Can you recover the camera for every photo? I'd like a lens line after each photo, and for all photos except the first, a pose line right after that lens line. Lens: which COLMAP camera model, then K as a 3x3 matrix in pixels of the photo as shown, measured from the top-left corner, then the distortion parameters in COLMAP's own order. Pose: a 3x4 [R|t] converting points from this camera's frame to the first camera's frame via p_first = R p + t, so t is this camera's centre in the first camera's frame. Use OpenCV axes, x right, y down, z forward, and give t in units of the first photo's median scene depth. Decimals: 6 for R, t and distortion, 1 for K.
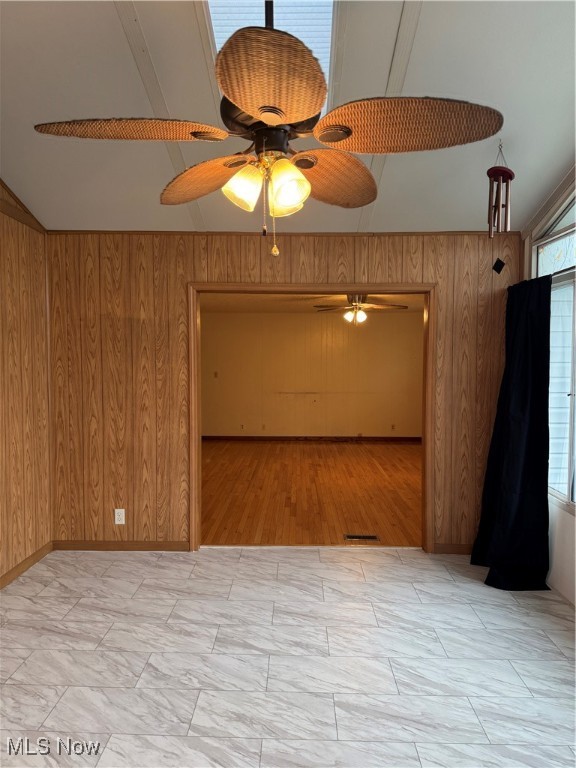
lens RADIAL K [[543.4, 0, 288.0], [0, 543.4, 384.0], [0, 0, 1]] dist [0.046461, -0.054353]
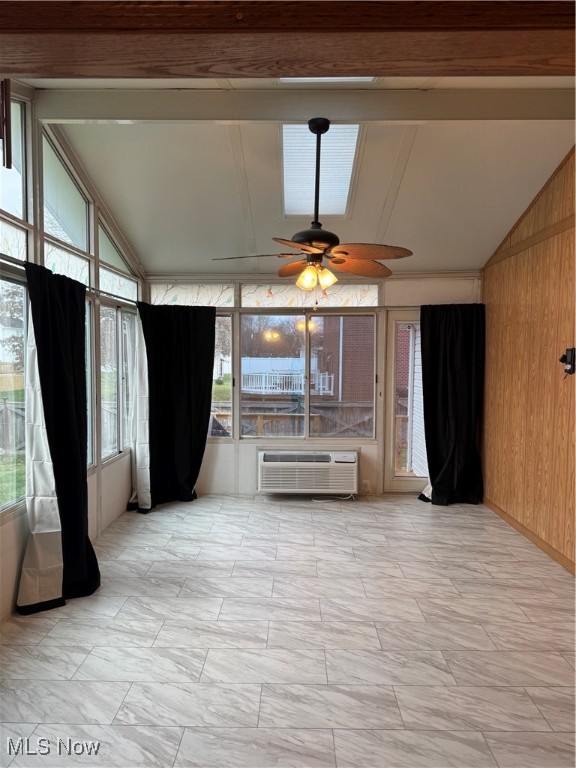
lens RADIAL K [[543.4, 0, 288.0], [0, 543.4, 384.0], [0, 0, 1]] dist [0.046461, -0.054353]
pose [[-0.999883, -0.015127, -0.002045, 0.043295], [-0.015251, 0.995631, 0.092116, -0.088607], [0.000642, 0.092136, -0.995746, 1.923690]]
